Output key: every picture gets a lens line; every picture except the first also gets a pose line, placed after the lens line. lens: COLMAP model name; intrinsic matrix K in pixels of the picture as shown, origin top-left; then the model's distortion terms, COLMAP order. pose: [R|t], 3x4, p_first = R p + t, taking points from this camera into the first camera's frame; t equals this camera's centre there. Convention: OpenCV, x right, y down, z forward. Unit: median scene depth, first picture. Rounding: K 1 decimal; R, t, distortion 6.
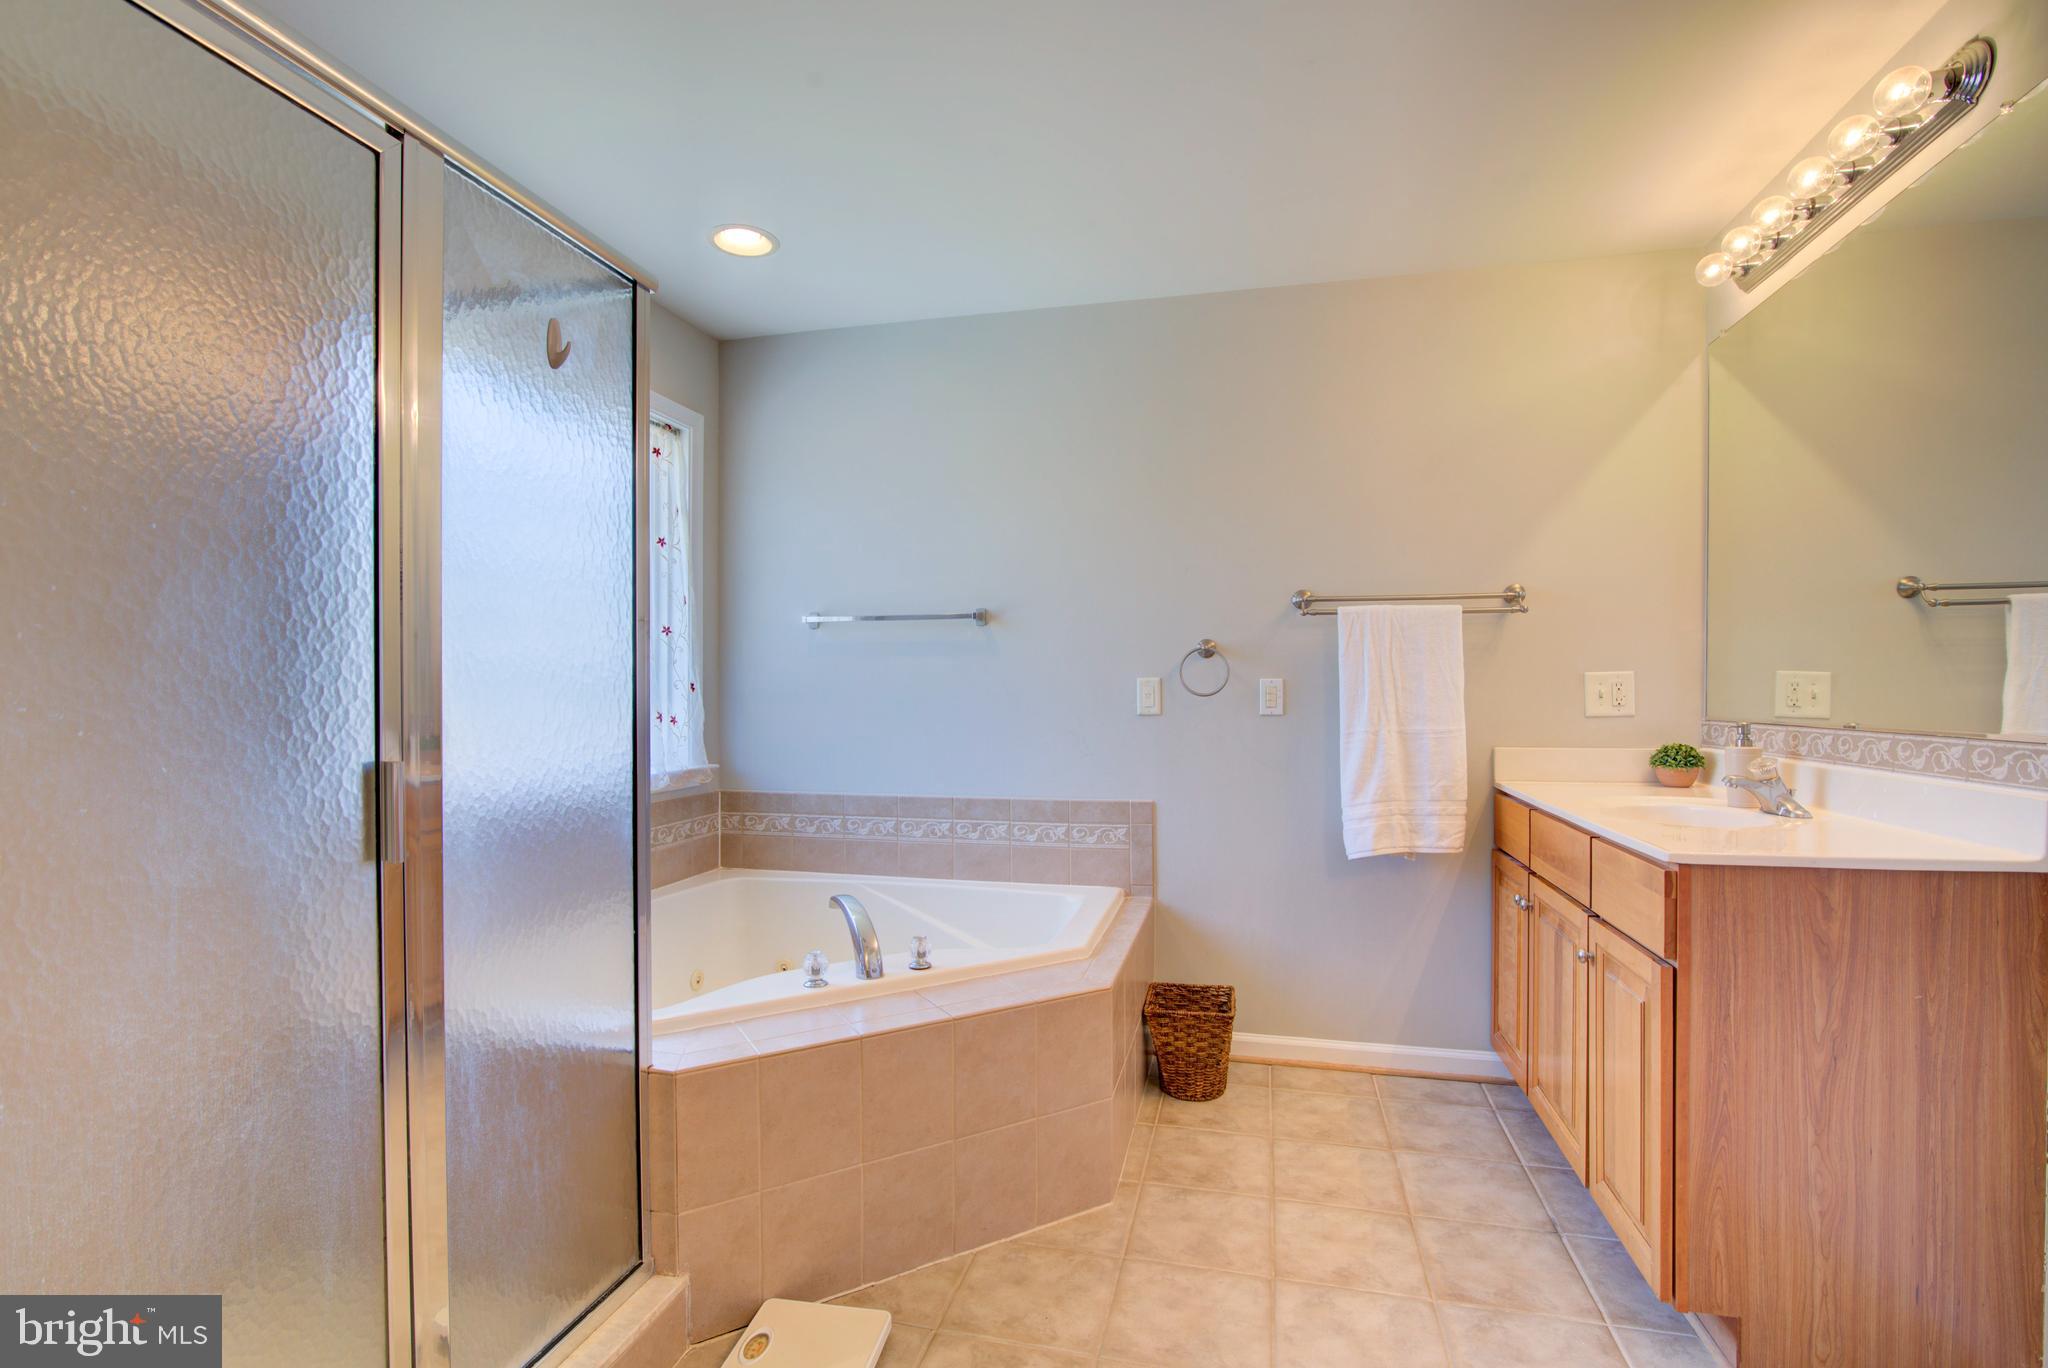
lens RADIAL K [[937.9, 0, 1026.3], [0, 937.9, 686.4], [0, 0, 1]] dist [-0.014944, 0.001065]
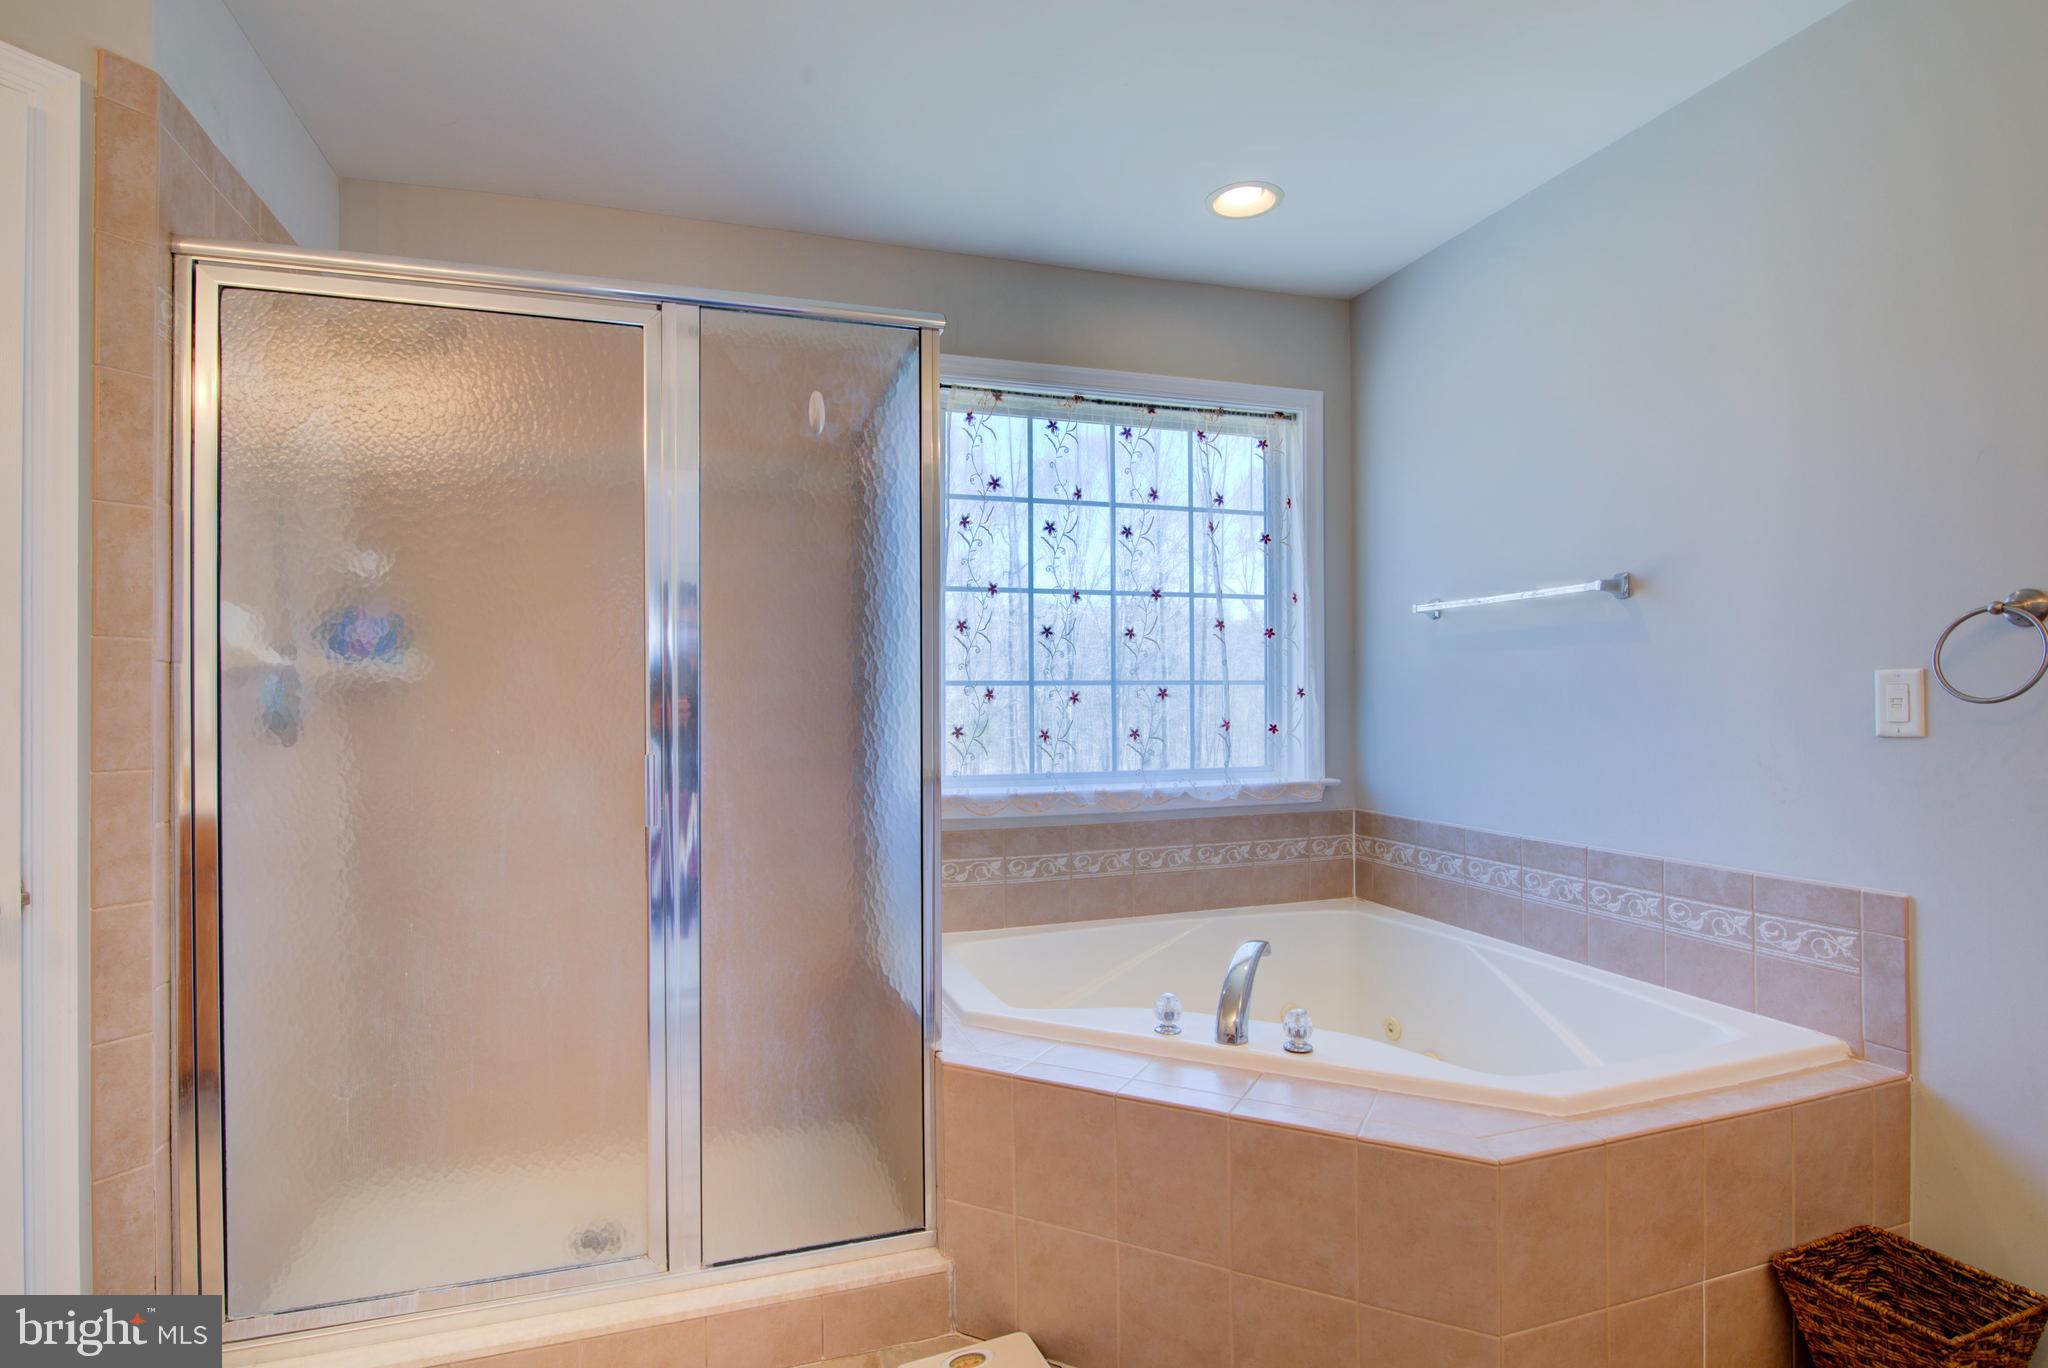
lens RADIAL K [[1013.5, 0, 1026.4], [0, 1013.5, 689.6], [0, 0, 1]] dist [-0.016265, 0.000863]
pose [[0.530780, -0.011717, -0.847428, 0.345977], [0.012926, 0.999900, -0.005729, -0.000278], [0.847411, -0.007913, 0.530879, 0.254928]]
